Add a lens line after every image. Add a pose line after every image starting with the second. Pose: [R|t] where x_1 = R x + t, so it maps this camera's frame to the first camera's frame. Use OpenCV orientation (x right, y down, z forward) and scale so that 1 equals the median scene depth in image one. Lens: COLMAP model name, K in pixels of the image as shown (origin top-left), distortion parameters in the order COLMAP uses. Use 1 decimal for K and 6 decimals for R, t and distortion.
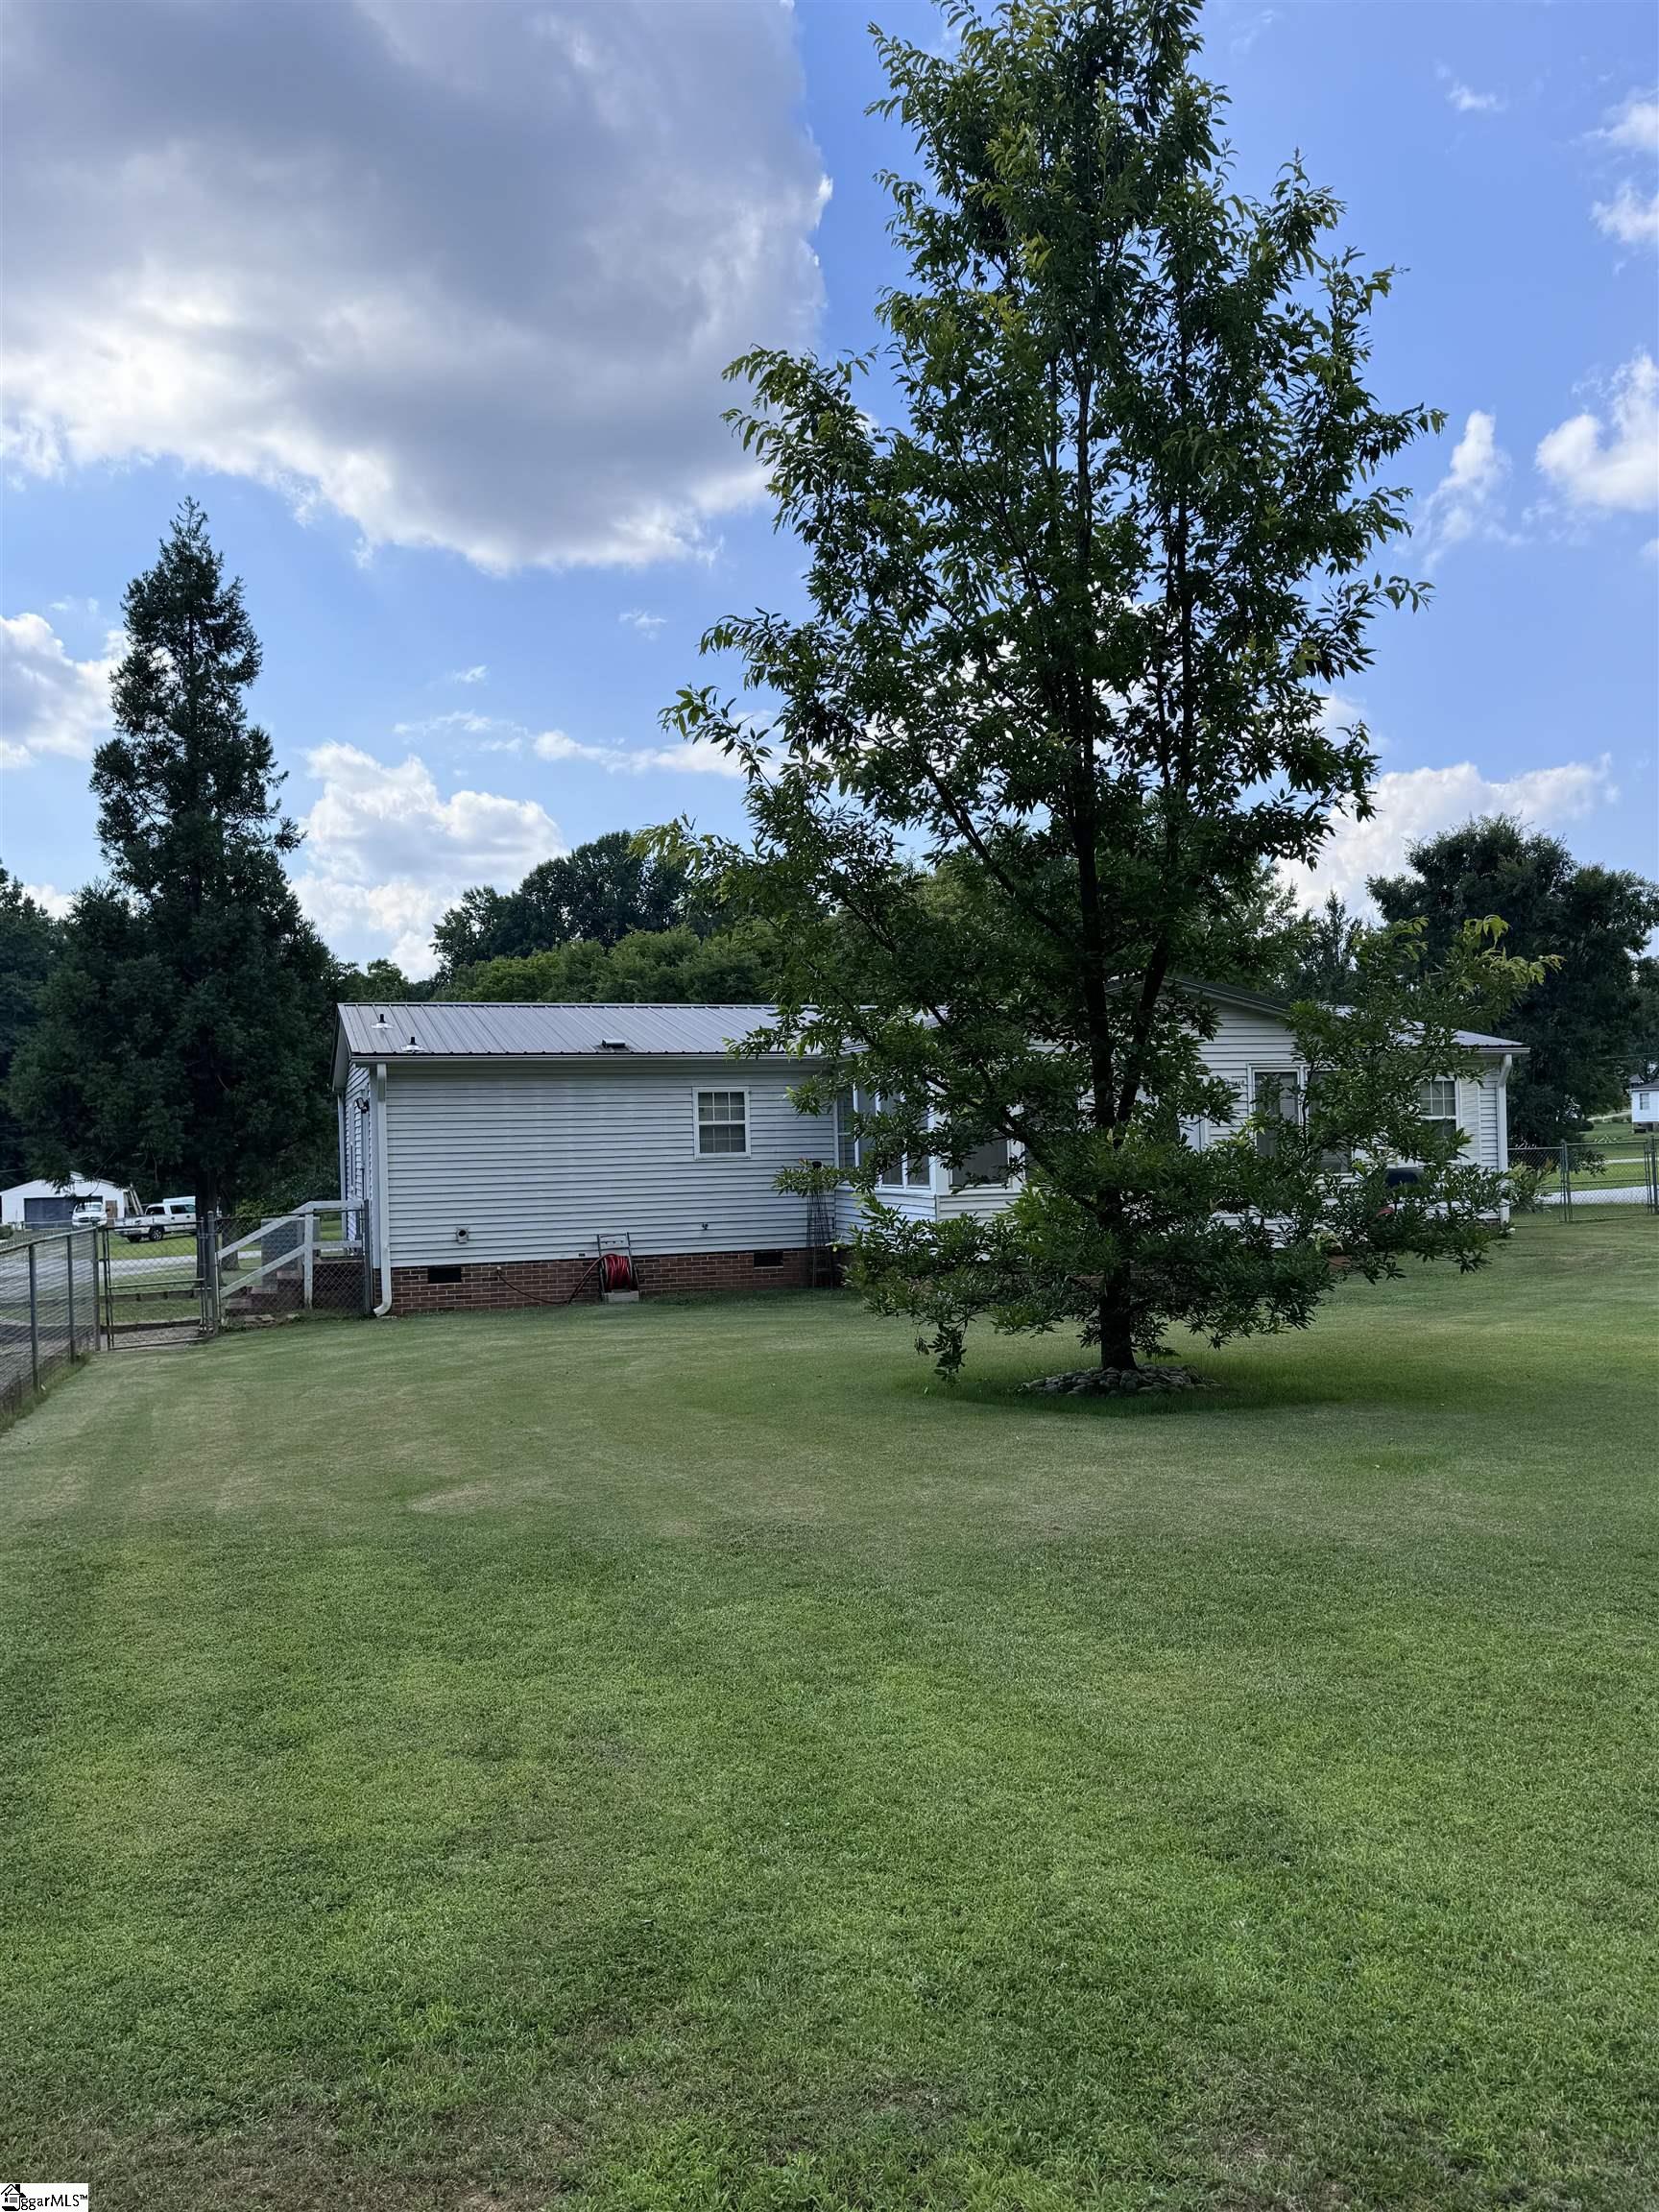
lens RADIAL K [[1679.8, 0, 833.7], [0, 1679.8, 1099.2], [0, 0, 1]] dist [-0.035680, -0.008502]
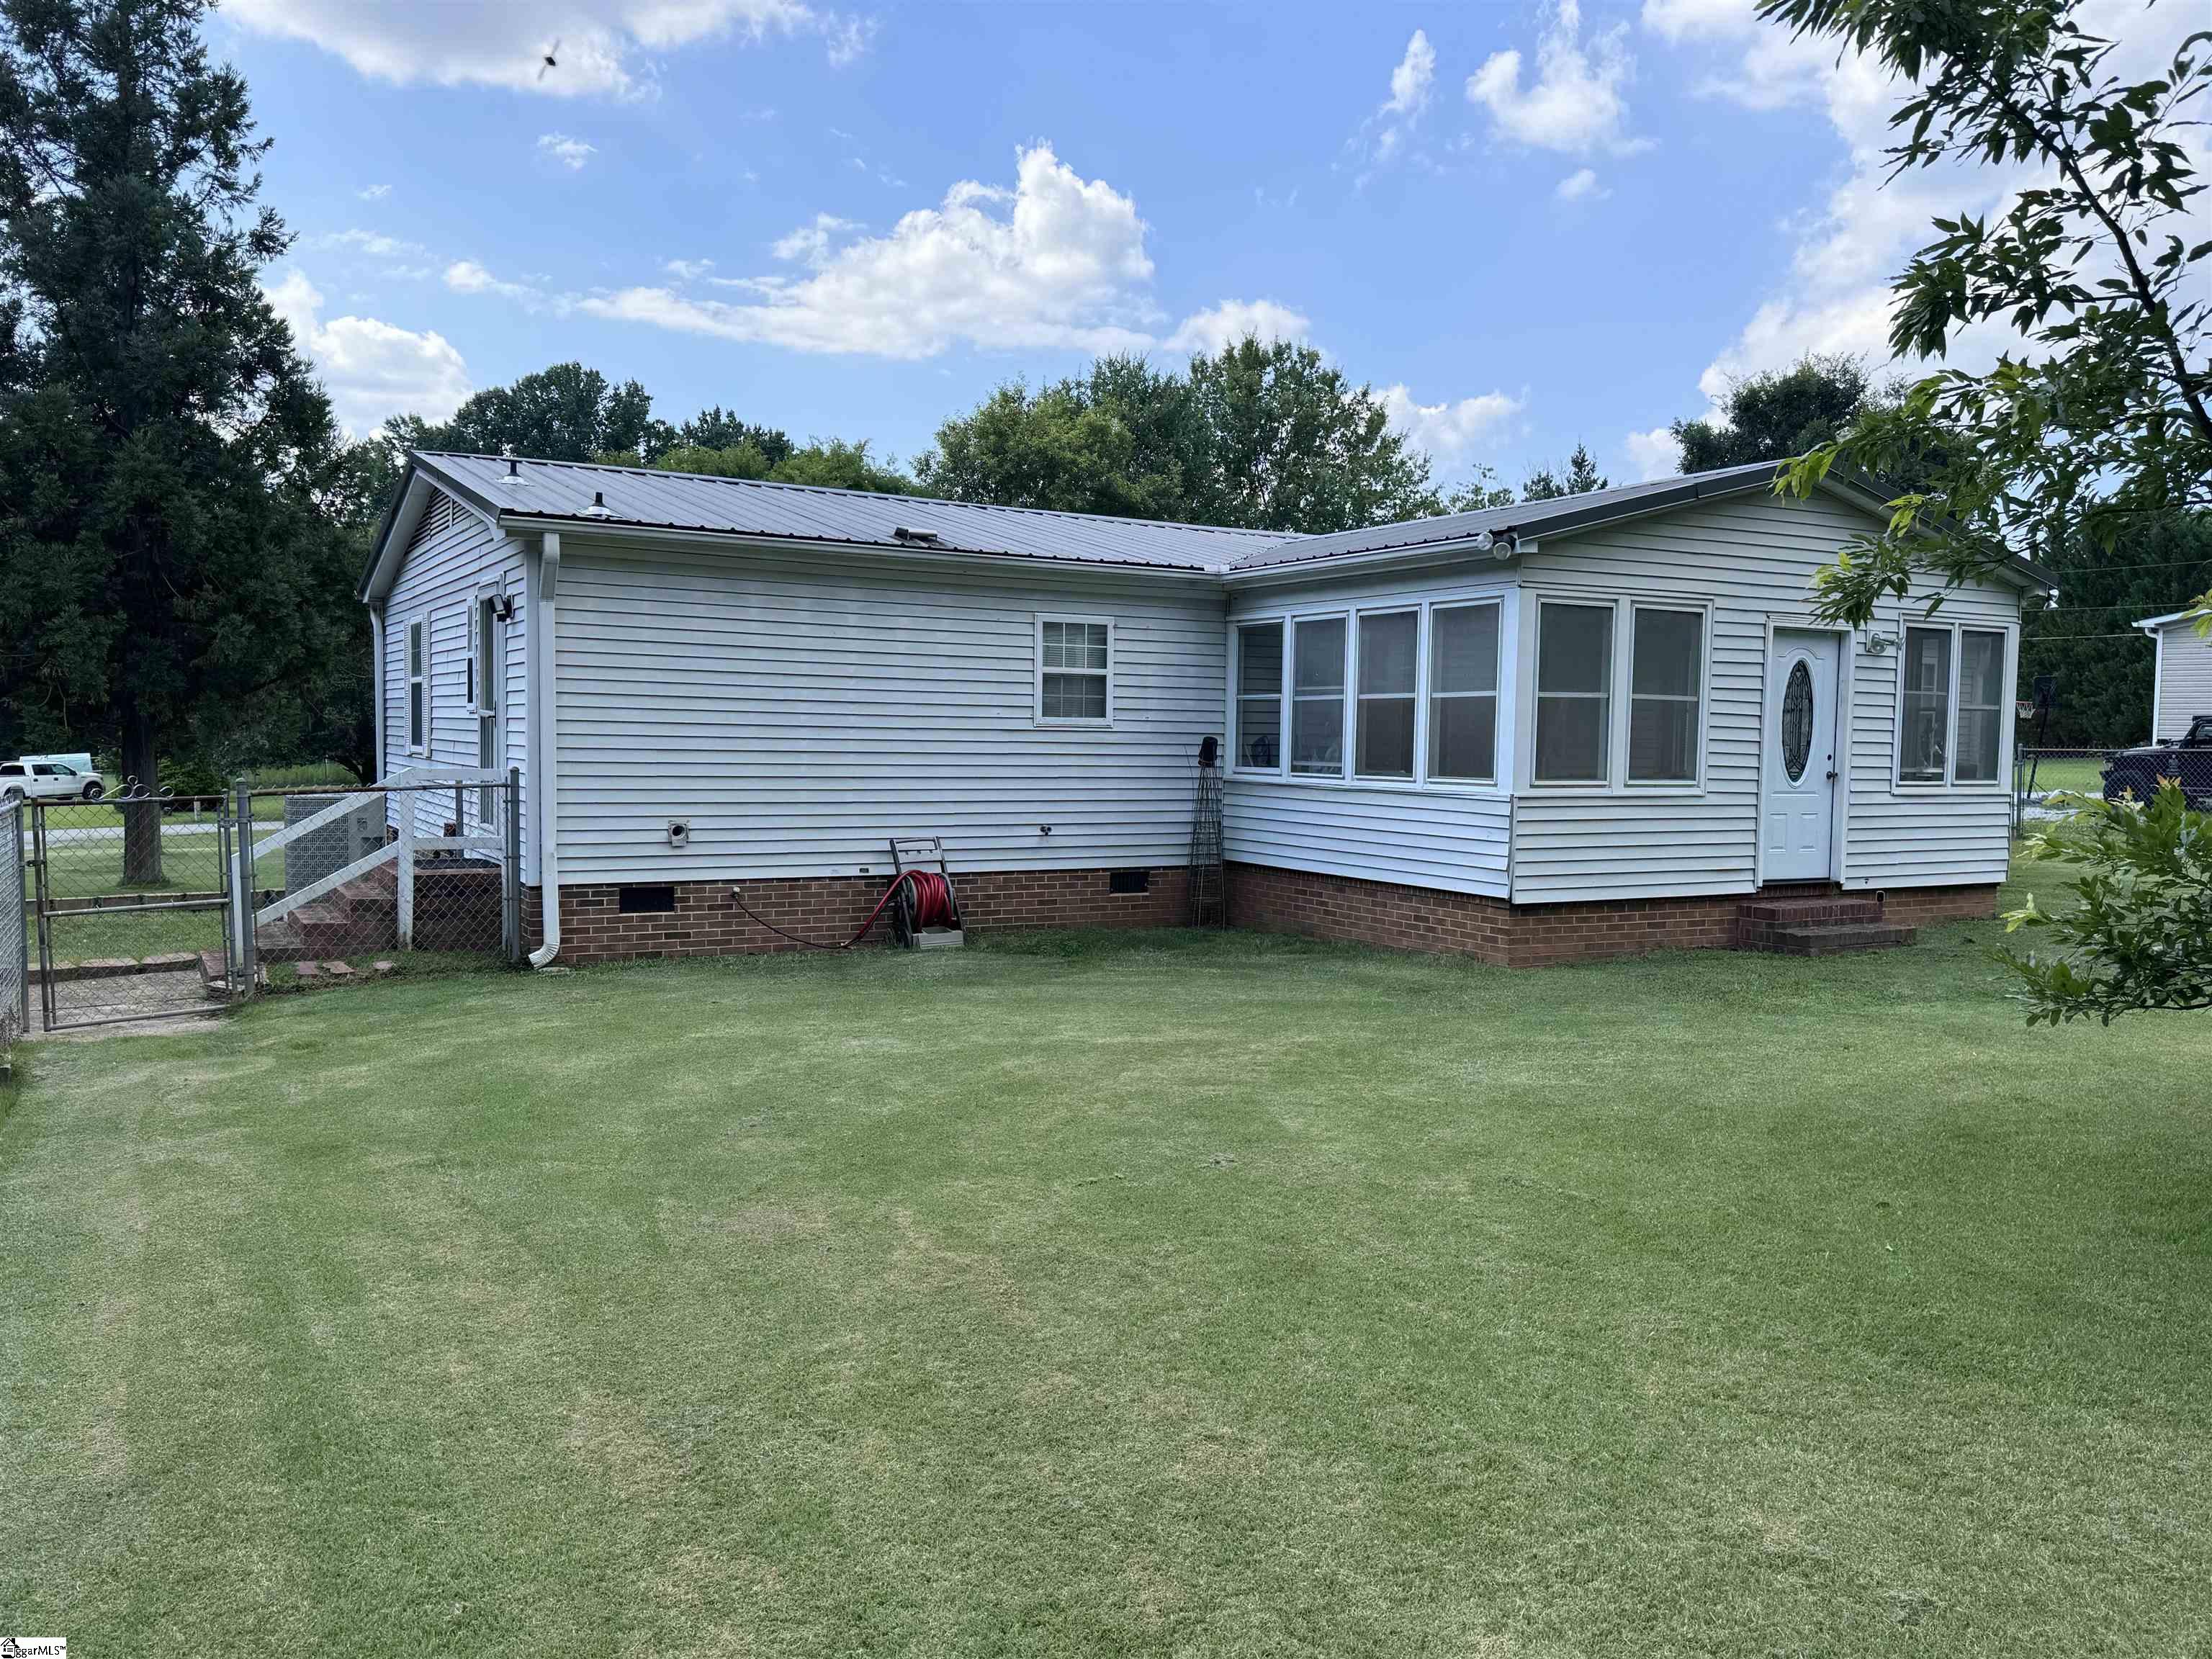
lens RADIAL K [[1679.8, 0, 1104.1], [0, 1679.8, 845.3], [0, 0, 1]] dist [-0.035680, -0.008502]
pose [[0.977257, 0.030673, 0.209829, -0.187605], [-0.049832, 0.994992, 0.086641, 0.024209], [-0.206121, -0.095127, 0.973892, 0.362318]]
